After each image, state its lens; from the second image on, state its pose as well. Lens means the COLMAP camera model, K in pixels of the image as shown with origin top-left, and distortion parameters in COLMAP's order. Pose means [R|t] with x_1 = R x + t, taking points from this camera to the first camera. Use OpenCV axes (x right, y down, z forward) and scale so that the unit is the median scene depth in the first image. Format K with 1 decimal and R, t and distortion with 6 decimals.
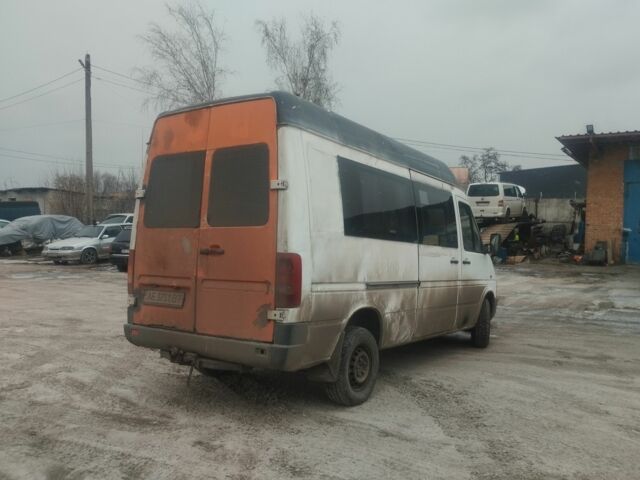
lens RADIAL K [[555.3, 0, 320.0], [0, 555.3, 240.0], [0, 0, 1]] dist [0.040907, -0.007095]
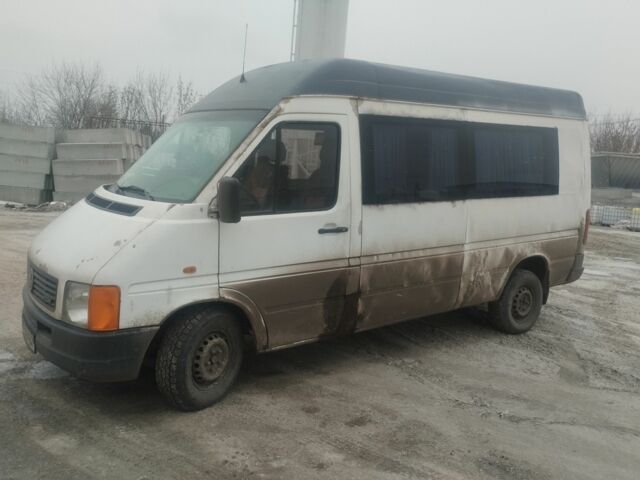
lens RADIAL K [[544.1, 0, 320.0], [0, 544.1, 240.0], [0, 0, 1]] dist [0.019661, -0.000412]
pose [[-0.939291, -0.107198, 0.325946, 0.077804], [-0.060945, 0.986962, 0.148969, -0.050270], [-0.337665, 0.120060, -0.933578, 2.121129]]
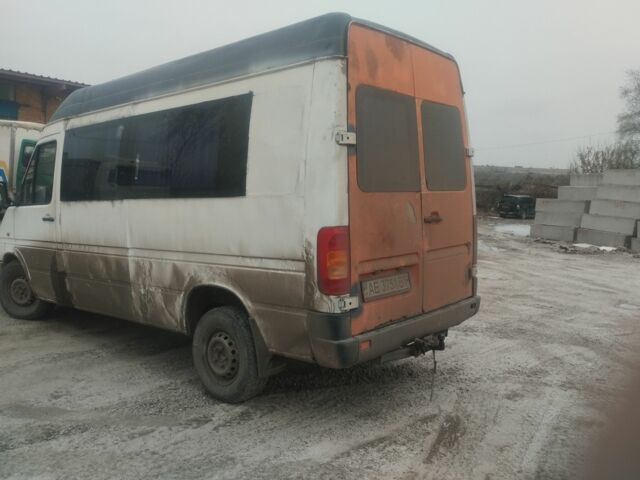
lens RADIAL K [[555.3, 0, 320.0], [0, 555.3, 240.0], [0, 0, 1]] dist [0.040907, -0.007095]
pose [[0.117310, -0.096343, 0.988411, -0.716216], [-0.011006, 0.995096, 0.098301, -0.020602], [-0.993034, -0.022410, 0.115675, 0.702541]]
